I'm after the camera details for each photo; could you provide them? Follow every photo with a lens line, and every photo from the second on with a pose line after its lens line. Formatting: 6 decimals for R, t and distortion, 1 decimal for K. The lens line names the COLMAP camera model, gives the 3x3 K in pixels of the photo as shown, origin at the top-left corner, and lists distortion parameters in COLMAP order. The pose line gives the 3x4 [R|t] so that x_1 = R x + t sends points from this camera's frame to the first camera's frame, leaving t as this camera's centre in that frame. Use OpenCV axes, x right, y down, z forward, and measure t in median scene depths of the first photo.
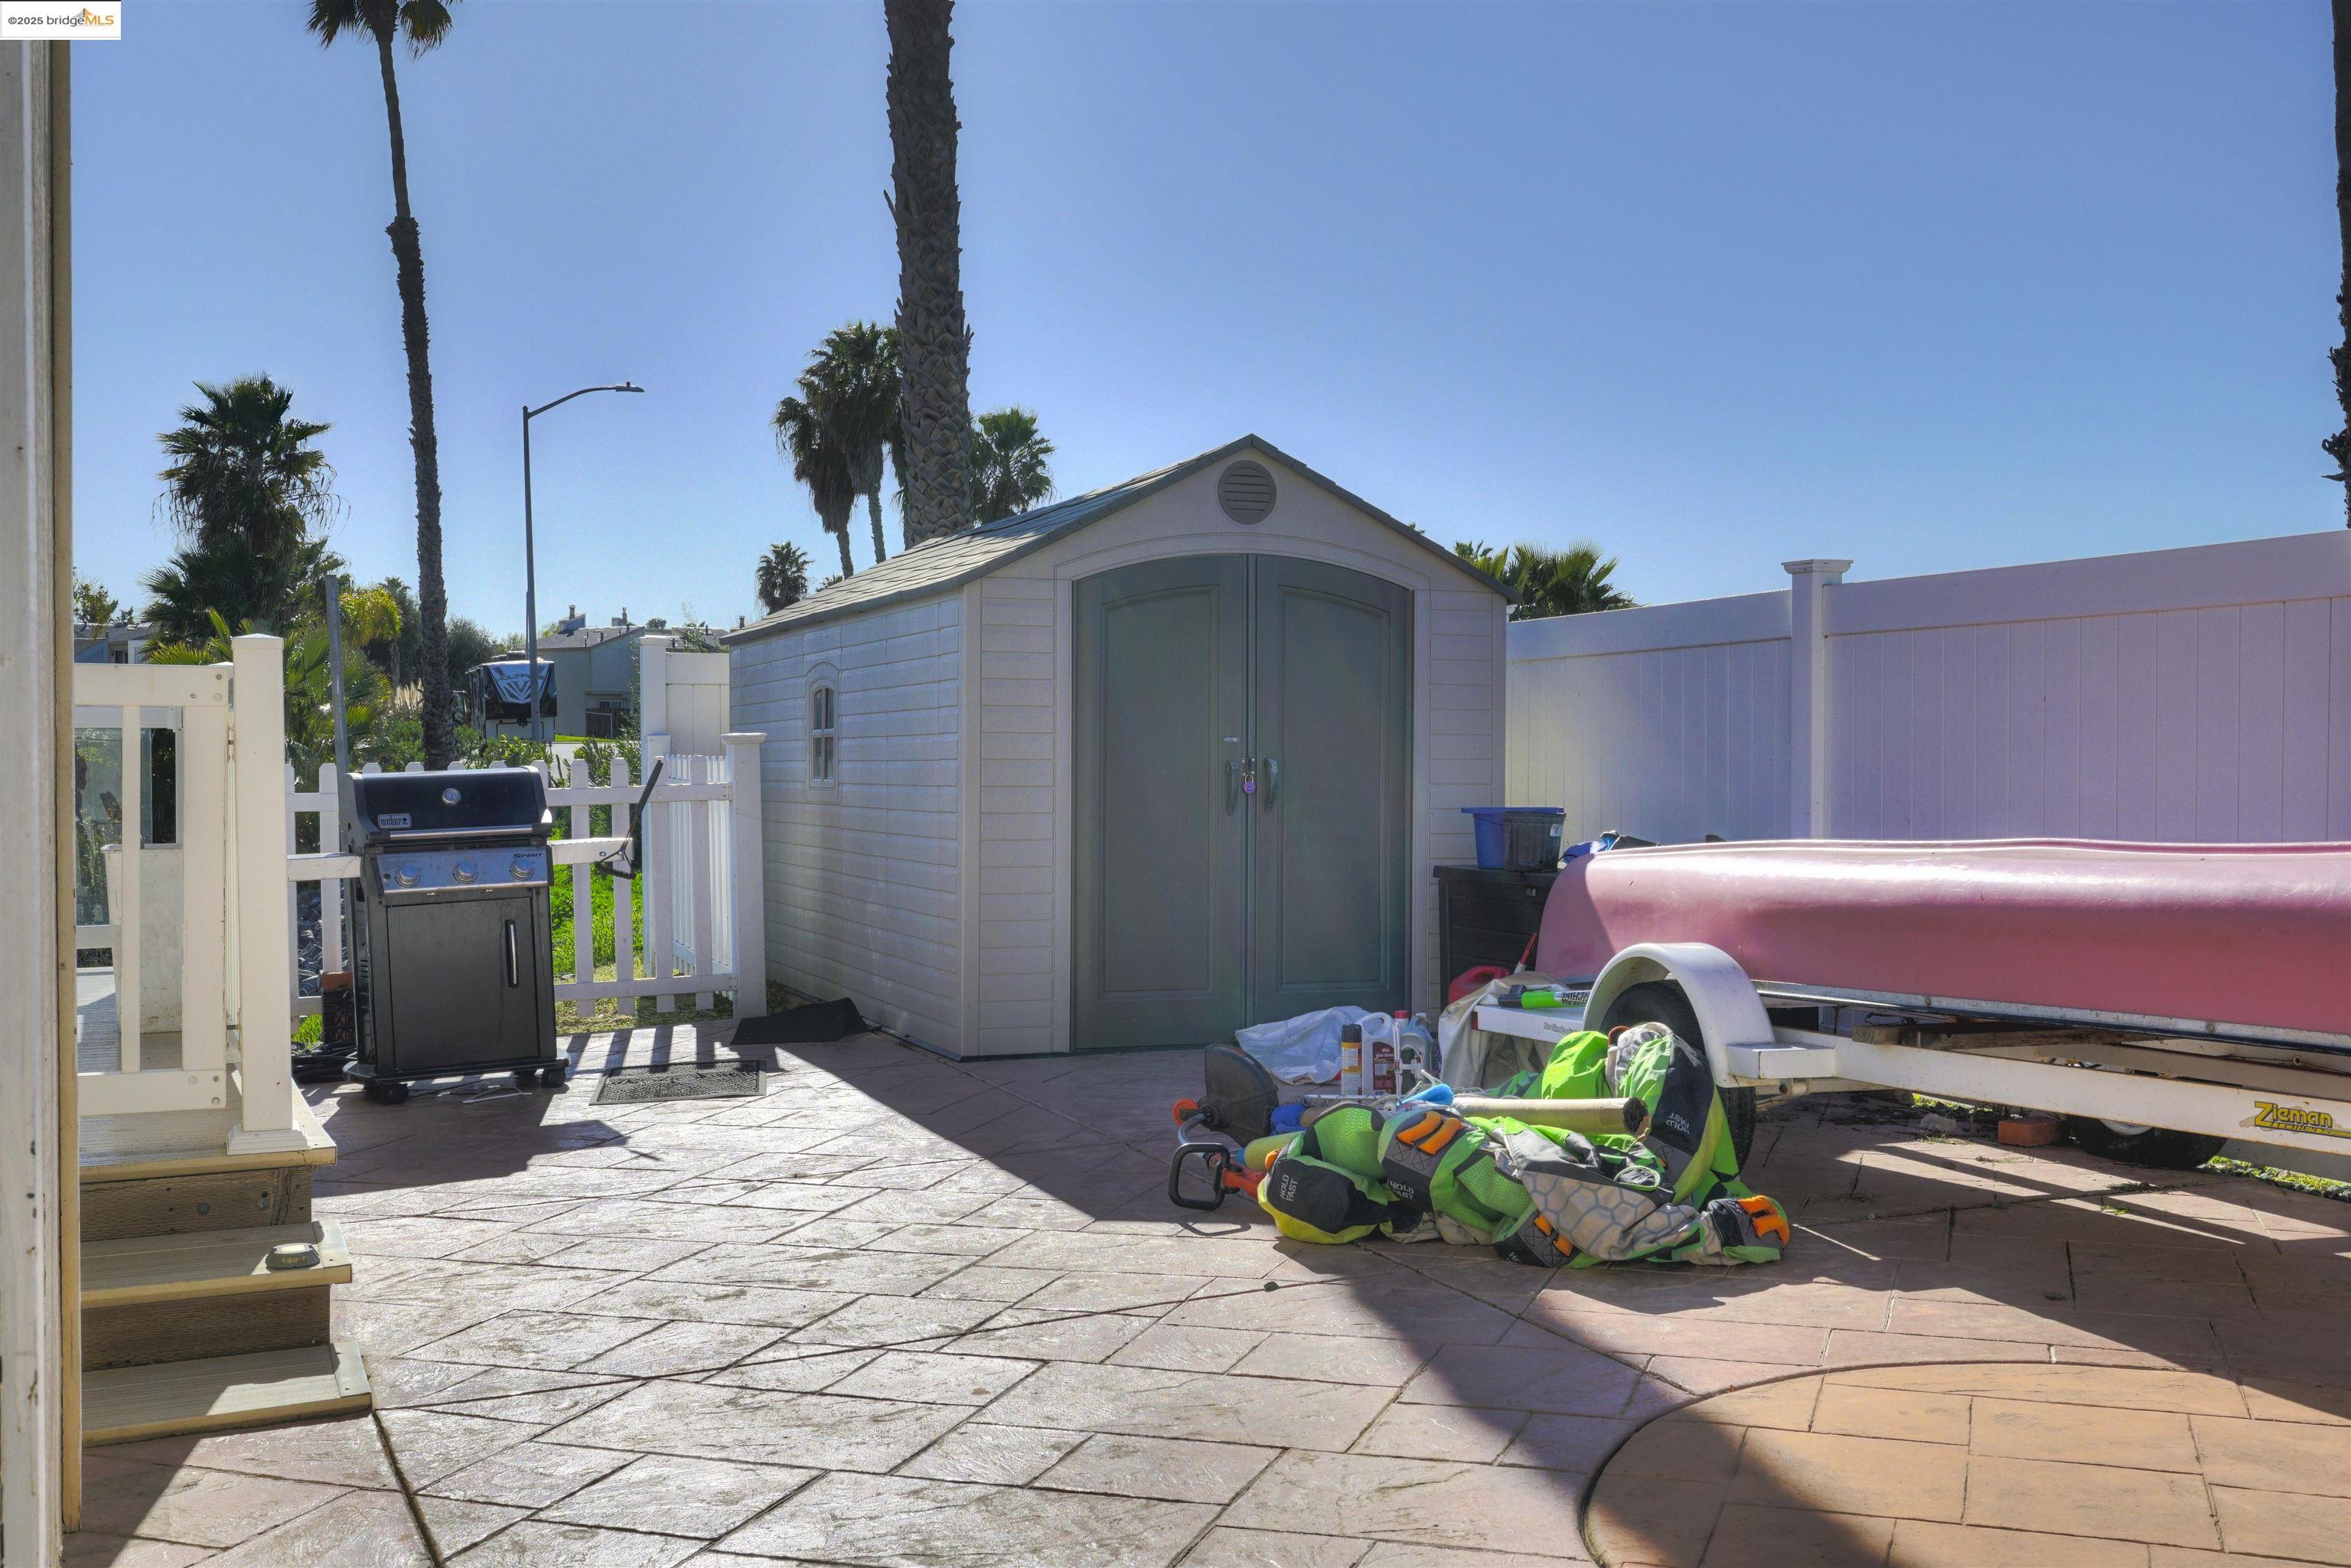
lens RADIAL K [[2306.7, 0, 1175.5], [0, 2306.7, 784.0], [0, 0, 1]] dist [-0.002323, 0.002880]
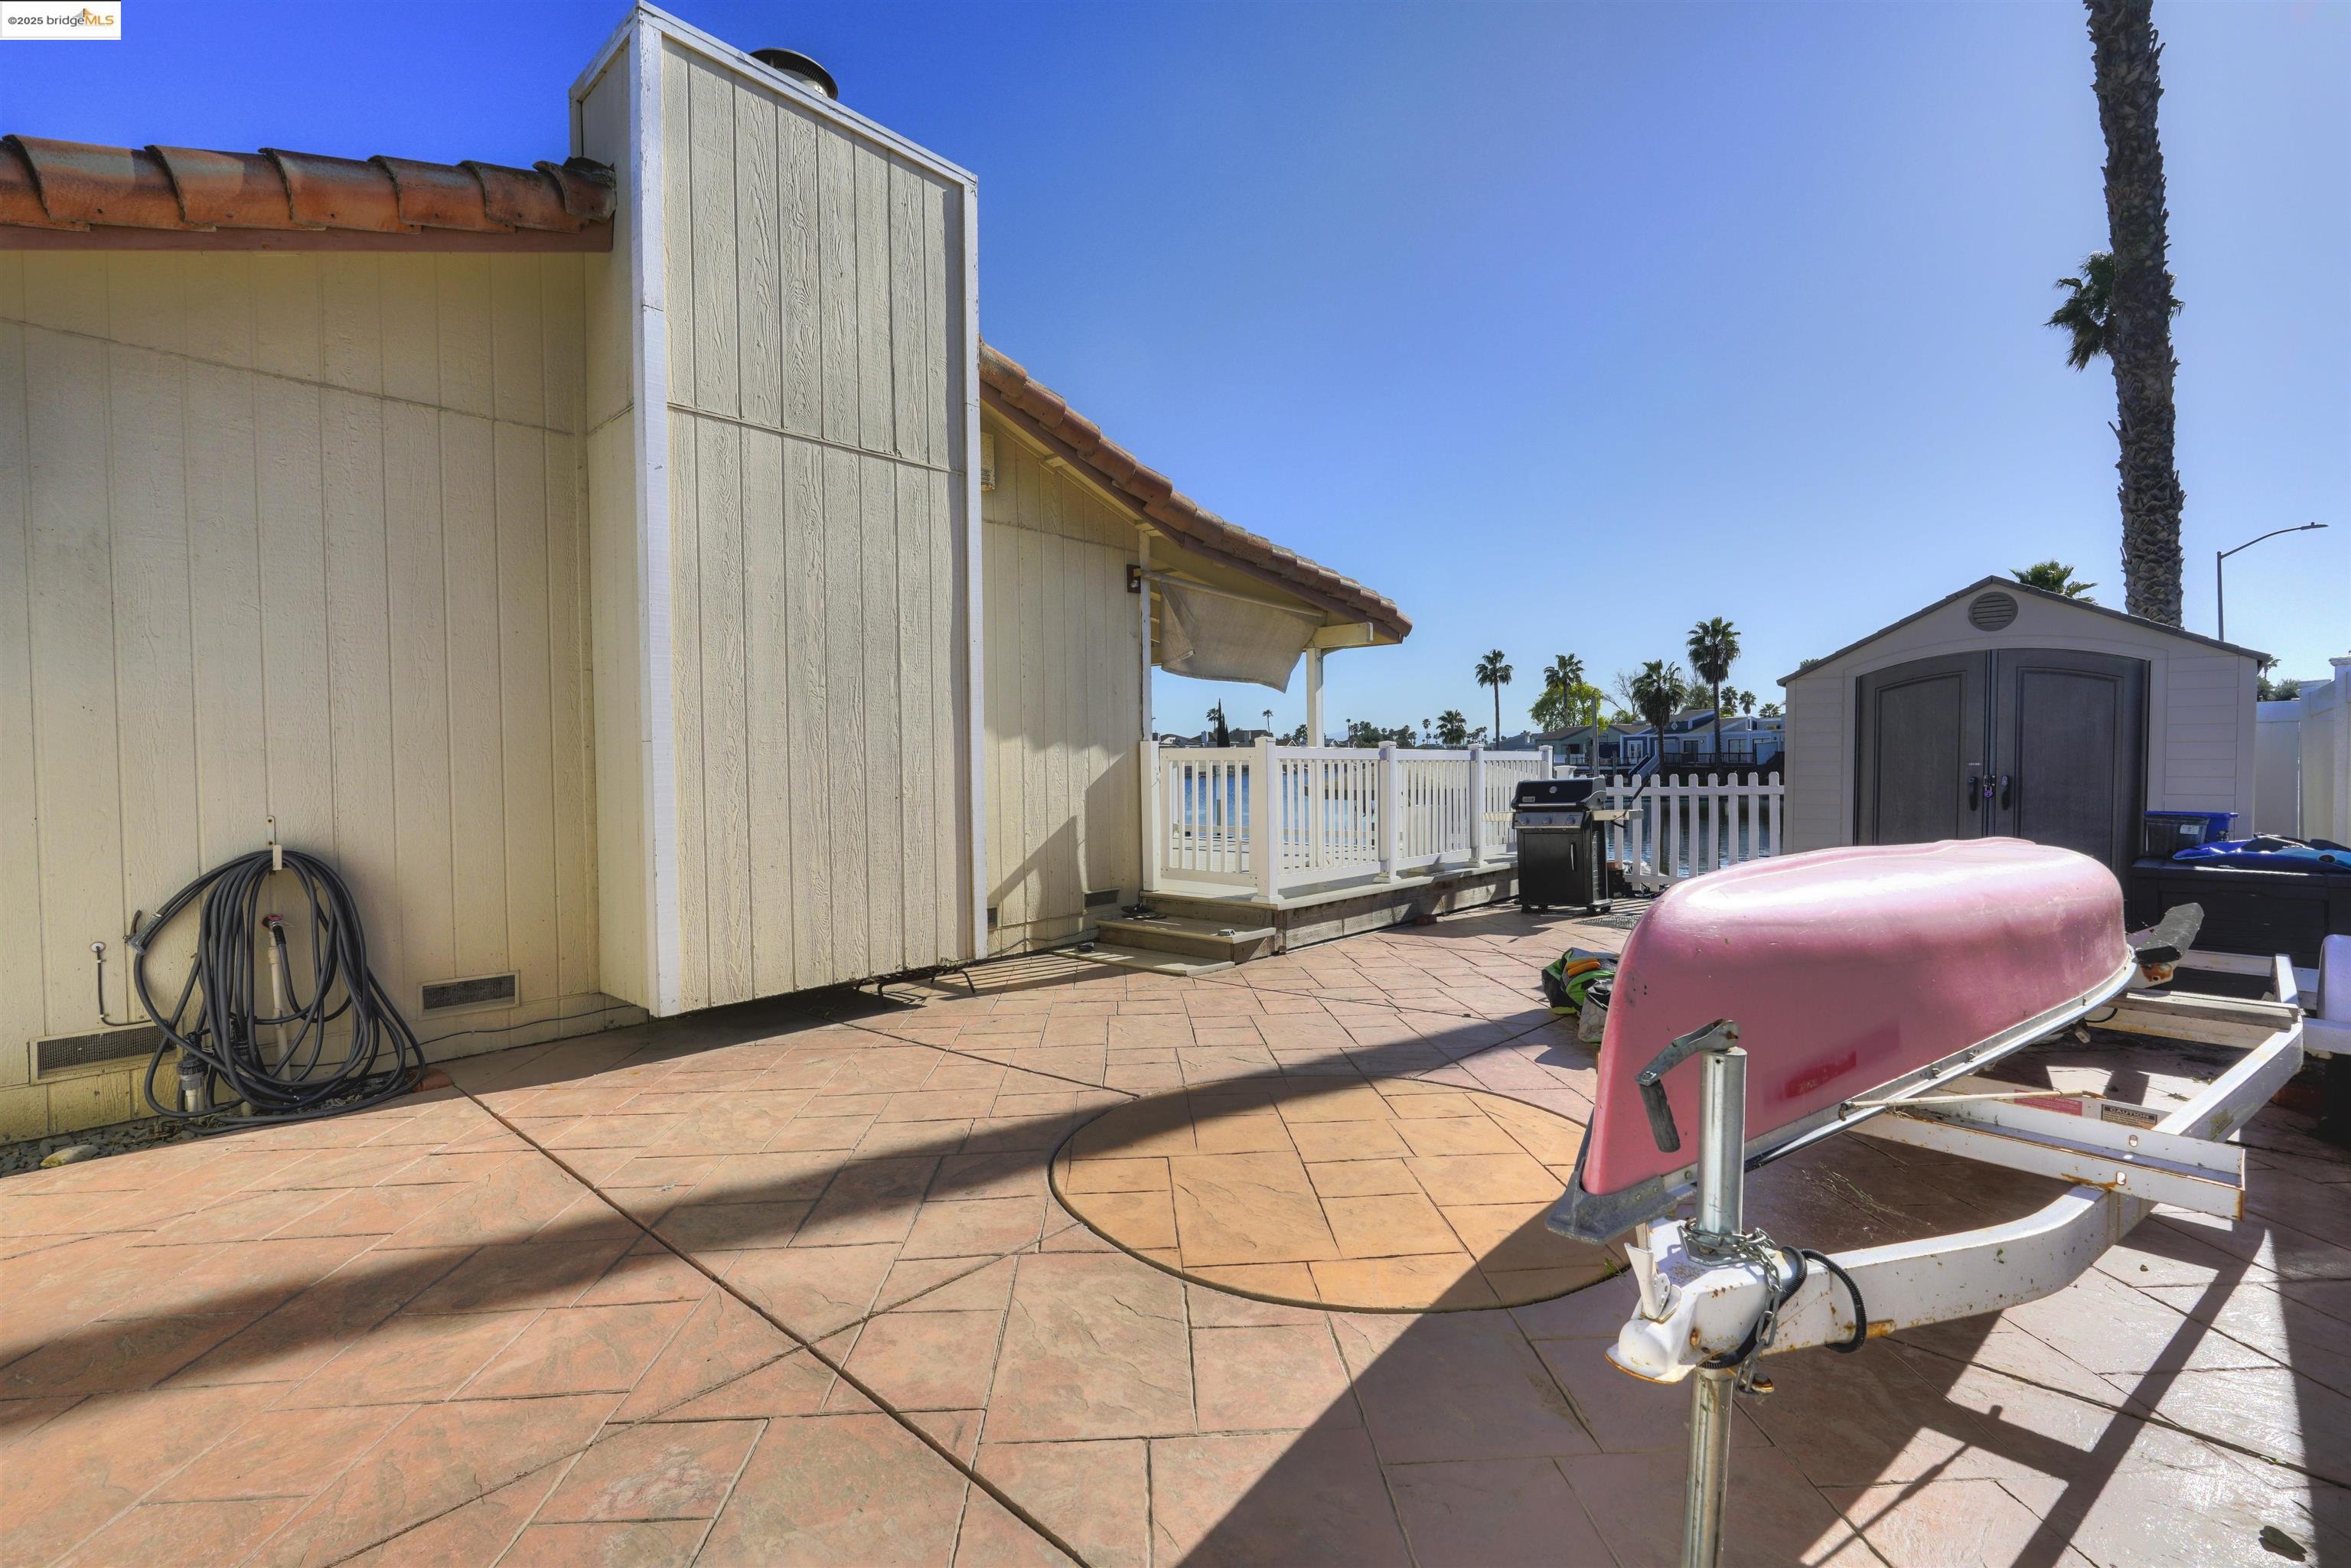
lens RADIAL K [[1011.4, 0, 1175.5], [0, 1011.4, 784.0], [0, 0, 1]] dist [-0.000555, 0.000123]
pose [[0.368711, 0.014132, -0.929437, 0.483147], [-0.007733, 0.999896, 0.012136, -0.009678], [0.929512, 0.002713, 0.368782, 0.208579]]
